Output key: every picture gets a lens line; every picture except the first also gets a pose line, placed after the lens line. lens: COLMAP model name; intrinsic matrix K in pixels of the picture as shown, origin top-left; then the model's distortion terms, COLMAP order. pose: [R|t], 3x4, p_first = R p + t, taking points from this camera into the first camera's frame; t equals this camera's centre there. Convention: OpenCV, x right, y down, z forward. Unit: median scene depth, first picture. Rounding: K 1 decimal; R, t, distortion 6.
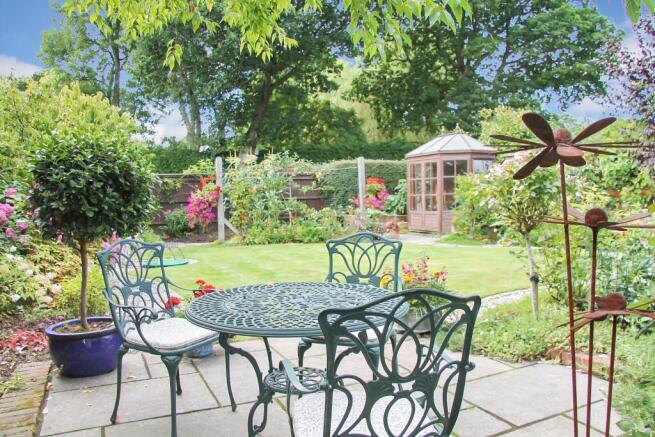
lens RADIAL K [[514.6, 0, 327.5], [0, 514.6, 218.5], [0, 0, 1]] dist [-0.186686, 0.141837]
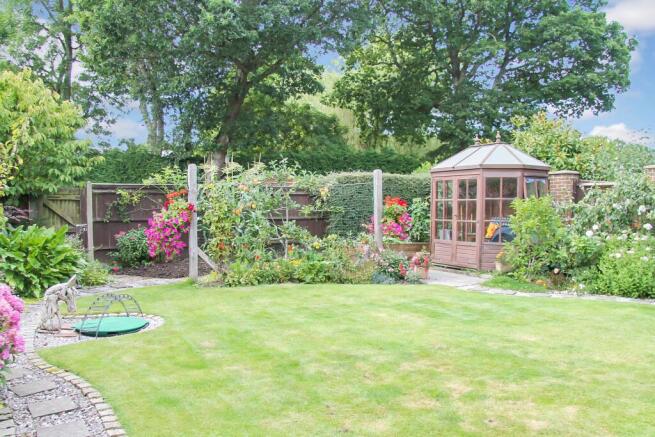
lens RADIAL K [[514.6, 0, 327.5], [0, 514.6, 218.5], [0, 0, 1]] dist [-0.186686, 0.141837]
pose [[0.996654, 0.022993, 0.078435, -0.037623], [-0.021528, 0.999579, -0.019476, -0.016086], [-0.078849, 0.017723, 0.996729, 0.129348]]
